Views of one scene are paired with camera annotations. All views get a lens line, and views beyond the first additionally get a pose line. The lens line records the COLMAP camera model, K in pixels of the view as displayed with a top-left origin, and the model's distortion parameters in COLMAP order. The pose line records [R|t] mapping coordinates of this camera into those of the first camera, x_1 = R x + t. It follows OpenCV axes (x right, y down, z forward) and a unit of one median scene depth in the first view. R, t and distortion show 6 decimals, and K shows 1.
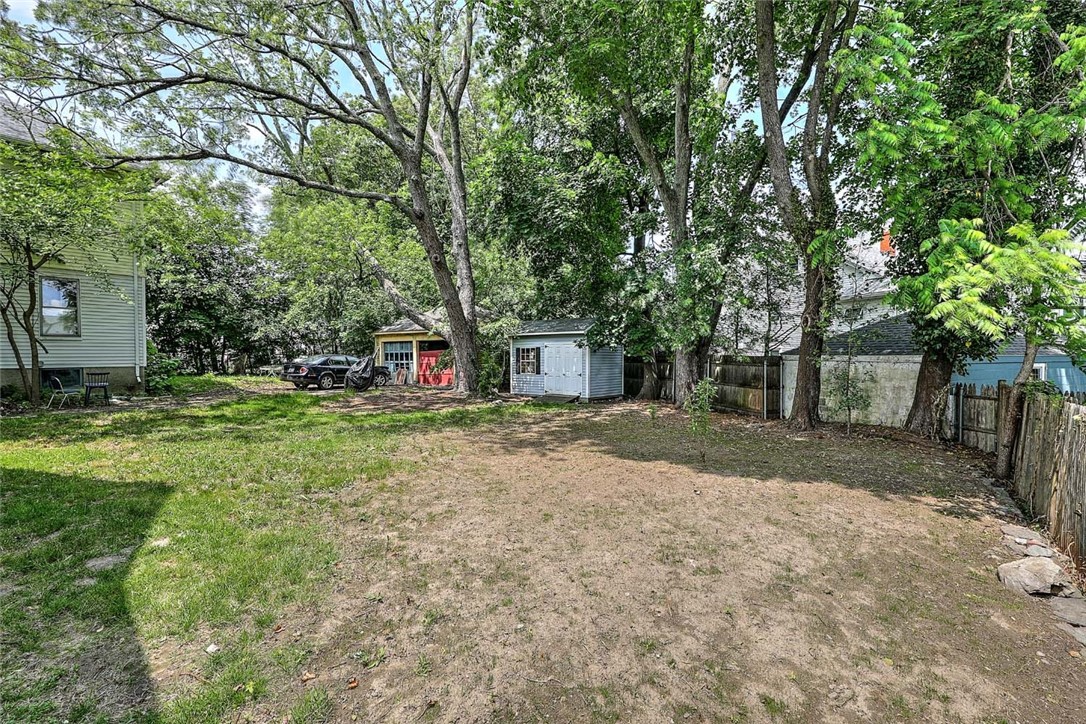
lens RADIAL K [[479.1, 0, 543.0], [0, 479.1, 362.0], [0, 0, 1]] dist [0.001979, -0.000786]
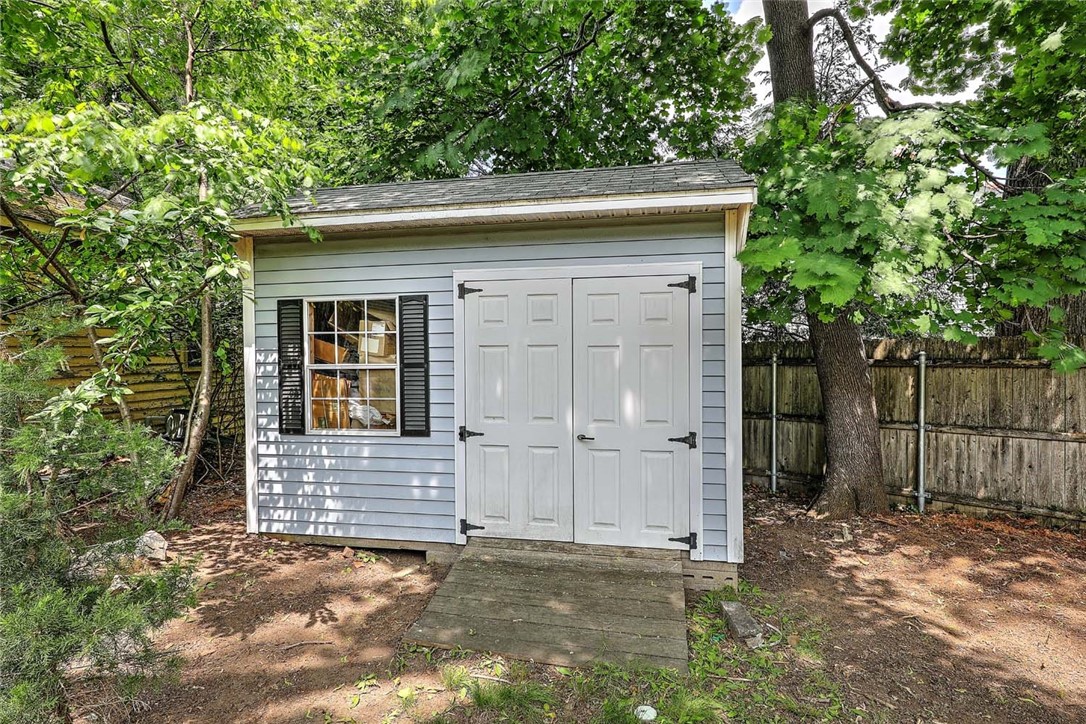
lens RADIAL K [[545.8, 0, 543.0], [0, 545.8, 362.0], [0, 0, 1]] dist [0.006873, -0.000121]
pose [[0.891135, -0.018288, 0.453369, -0.063592], [0.013287, 0.999811, 0.014213, -0.006394], [-0.453543, -0.006642, 0.891210, 0.781459]]
